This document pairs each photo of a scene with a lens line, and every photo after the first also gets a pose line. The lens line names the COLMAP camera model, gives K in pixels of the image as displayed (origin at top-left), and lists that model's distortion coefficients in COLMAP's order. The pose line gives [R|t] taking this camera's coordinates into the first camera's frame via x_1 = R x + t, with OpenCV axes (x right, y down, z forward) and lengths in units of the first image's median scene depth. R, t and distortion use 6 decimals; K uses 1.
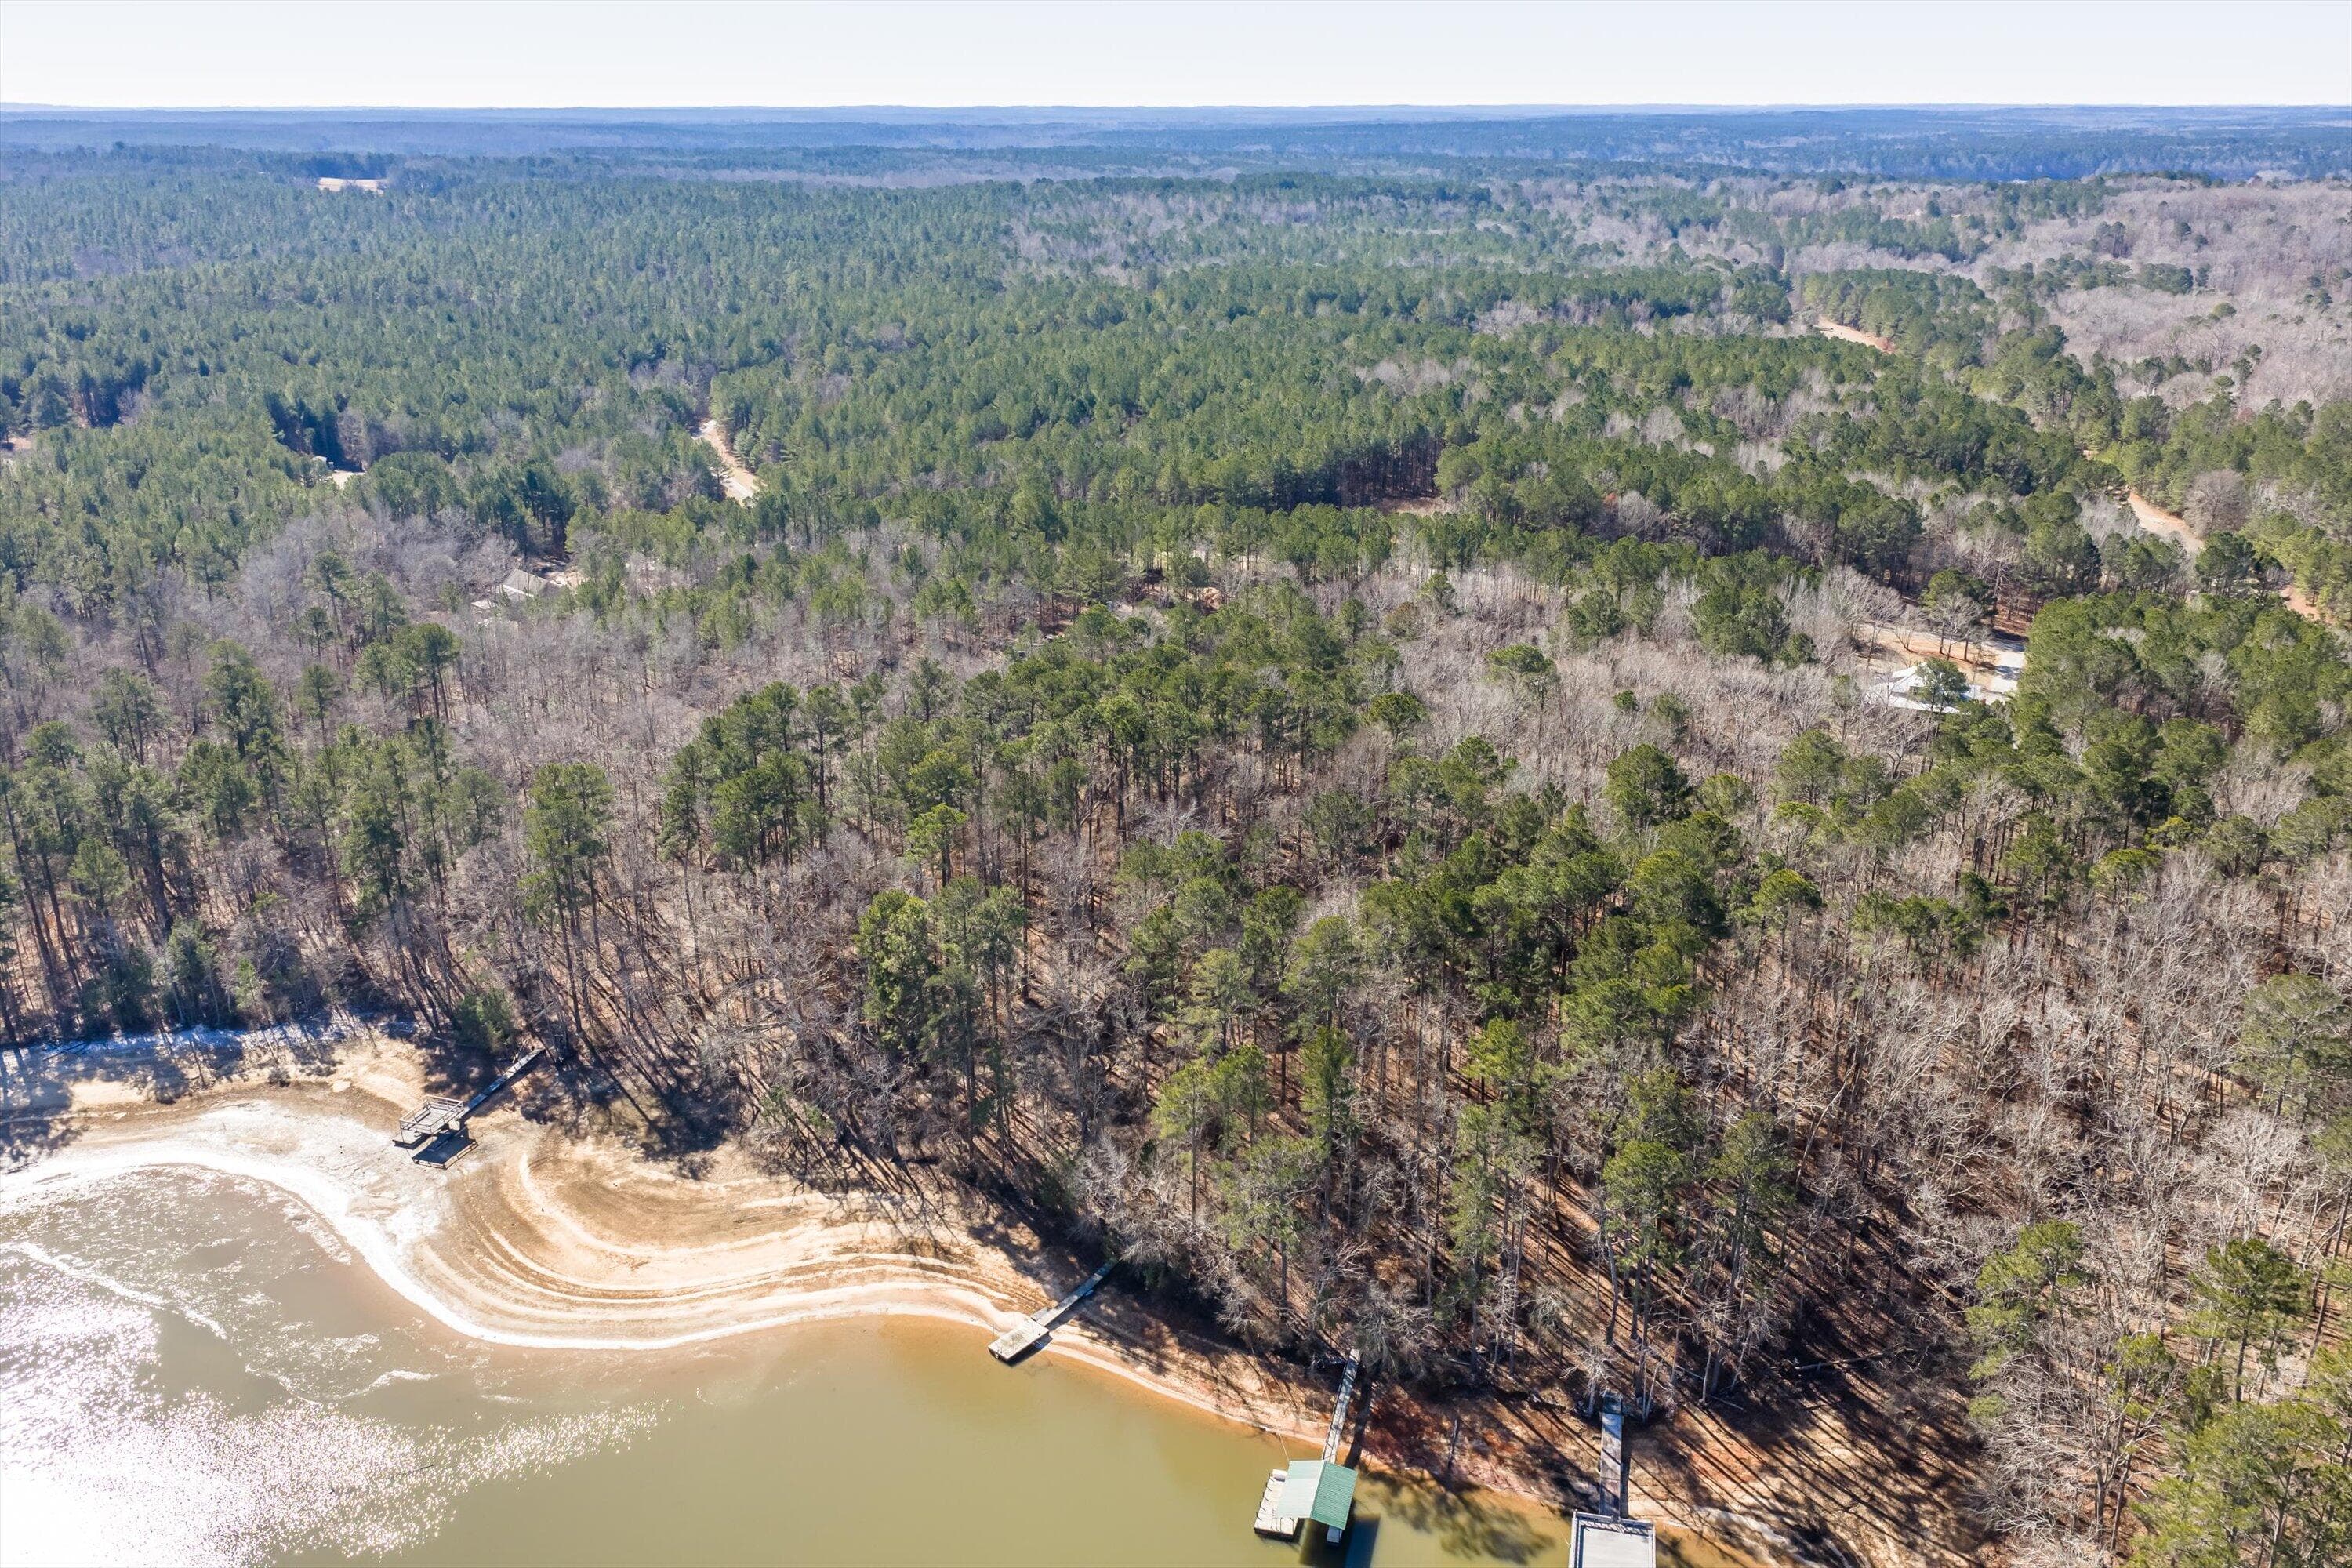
lens RADIAL K [[1949.6, 0, 1173.8], [0, 1949.6, 786.7], [0, 0, 1]] dist [0.010017, -0.013318]
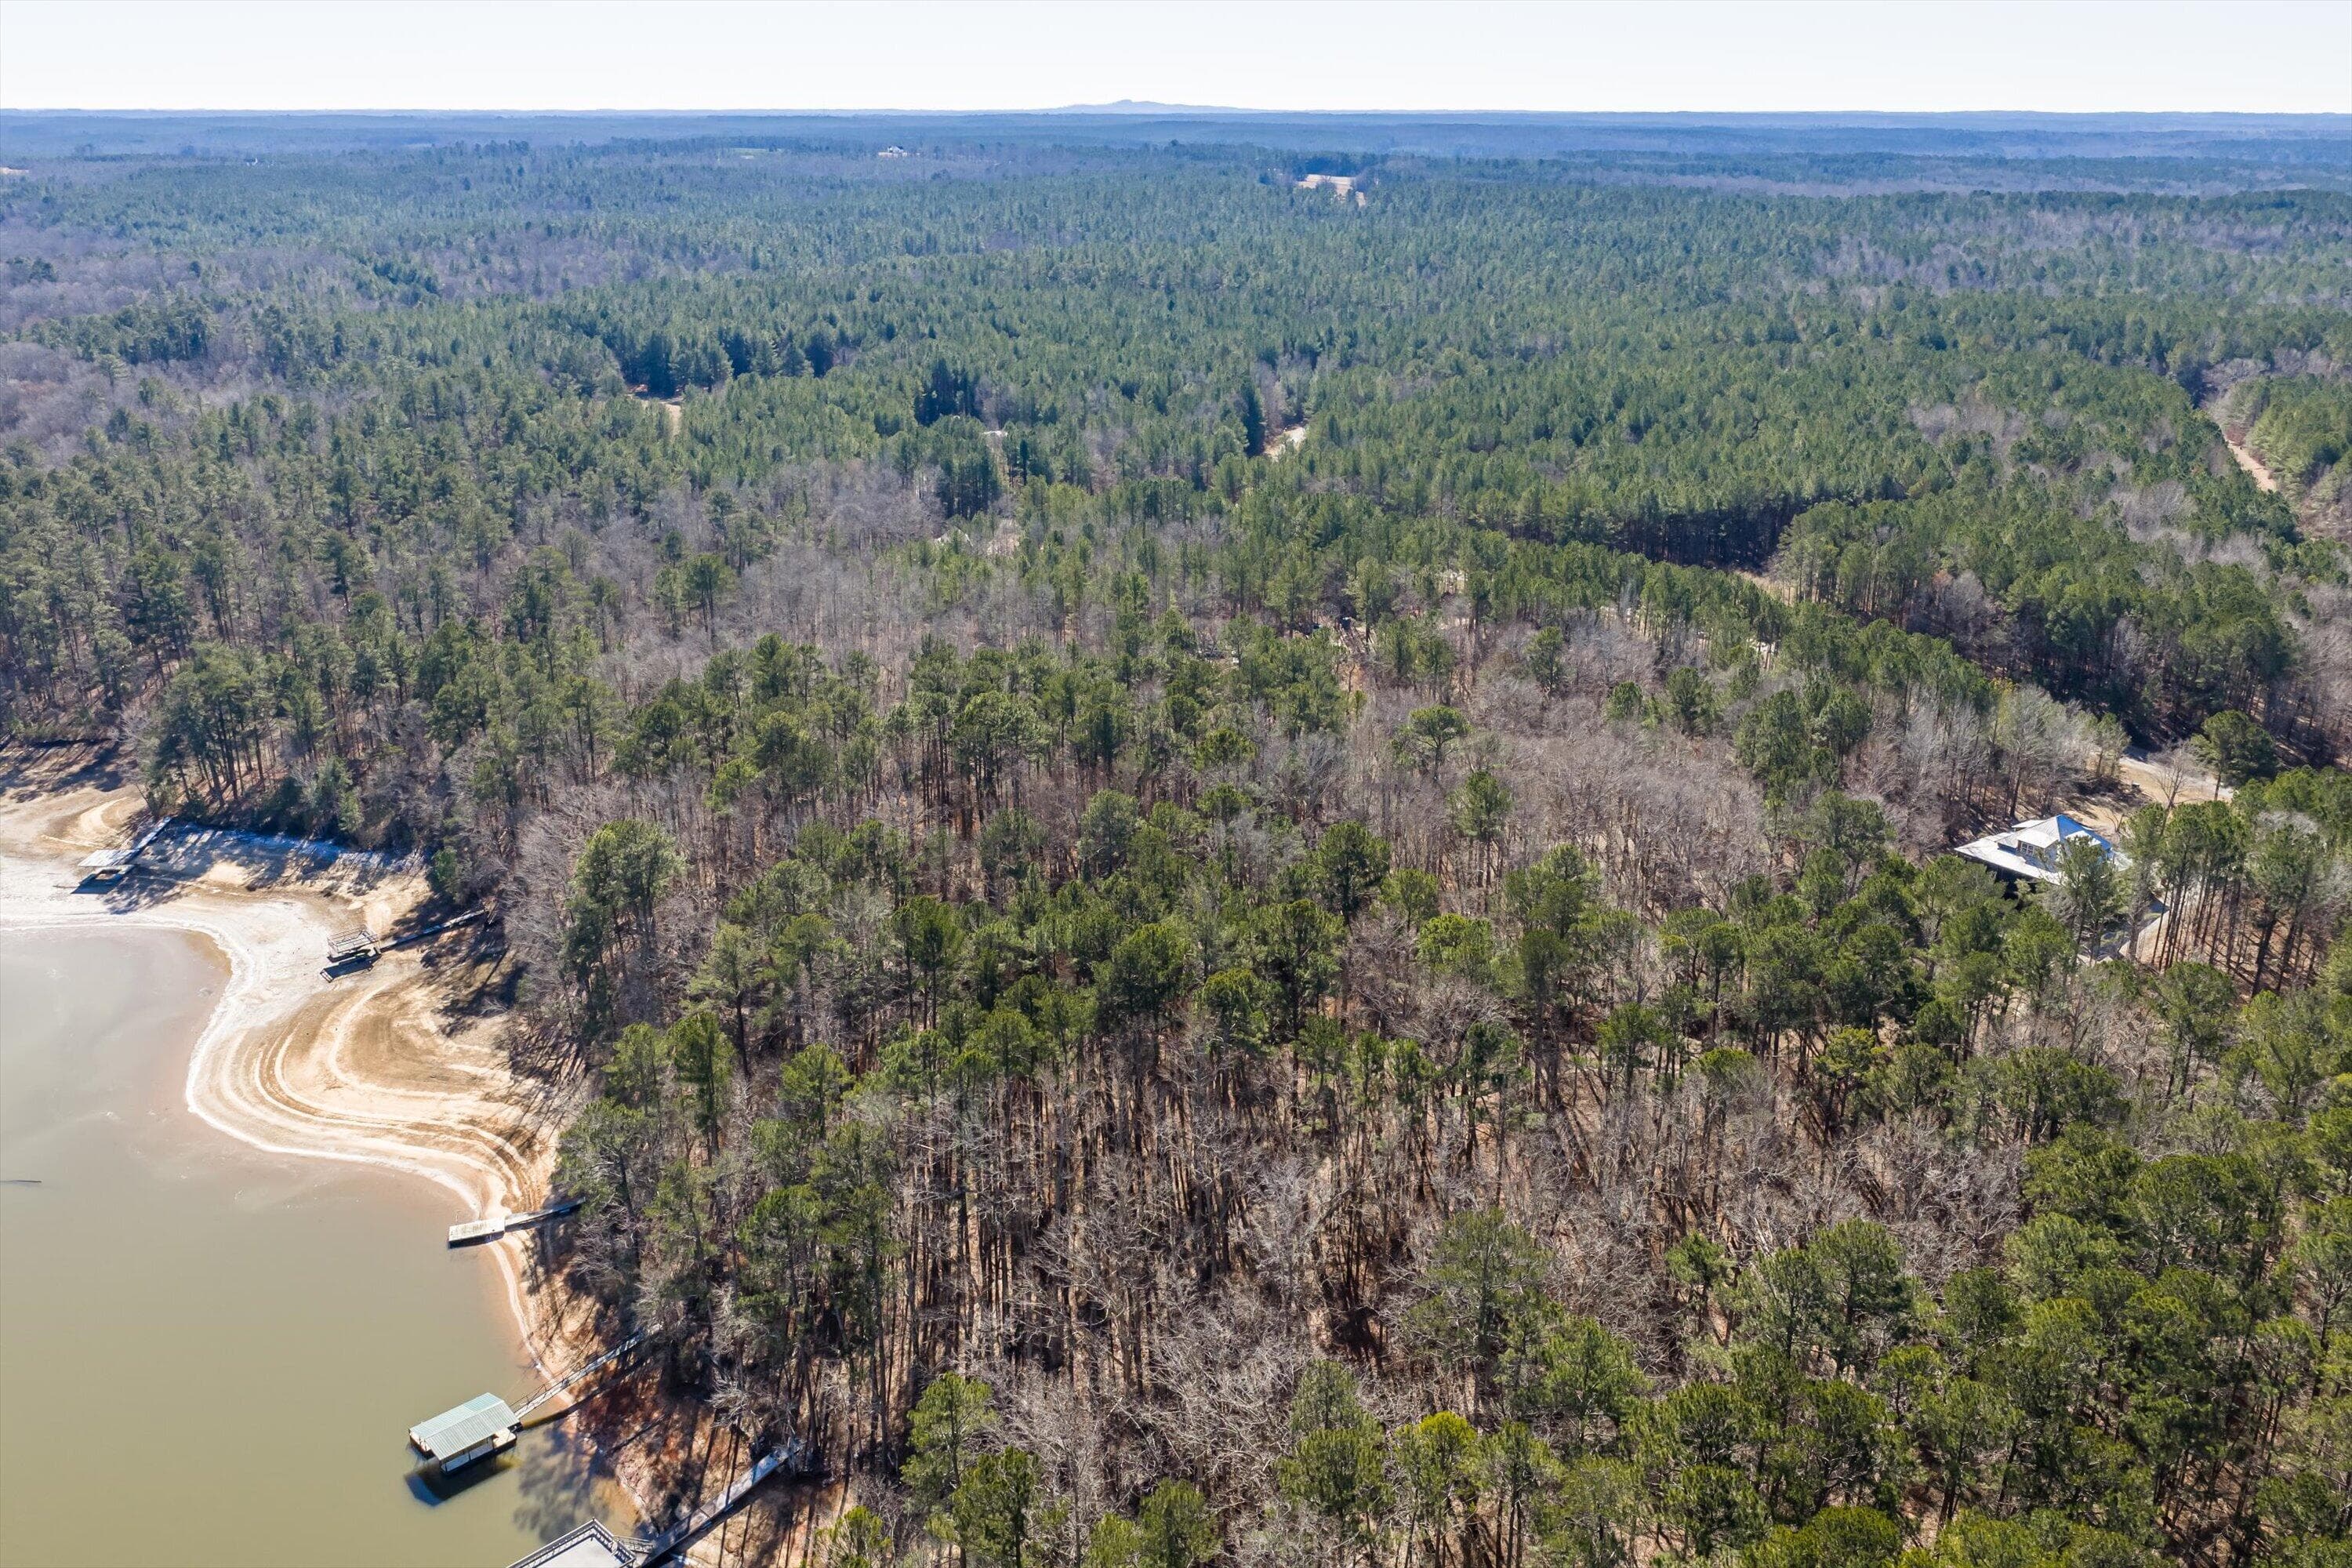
lens RADIAL K [[1949.6, 0, 1165.4], [0, 1949.6, 784.8], [0, 0, 1]] dist [0.010017, -0.013318]
pose [[0.860182, 0.170957, -0.480480, 0.665677], [-0.172306, 0.984160, 0.041697, -0.067952], [0.479997, 0.046923, 0.876014, 0.191022]]
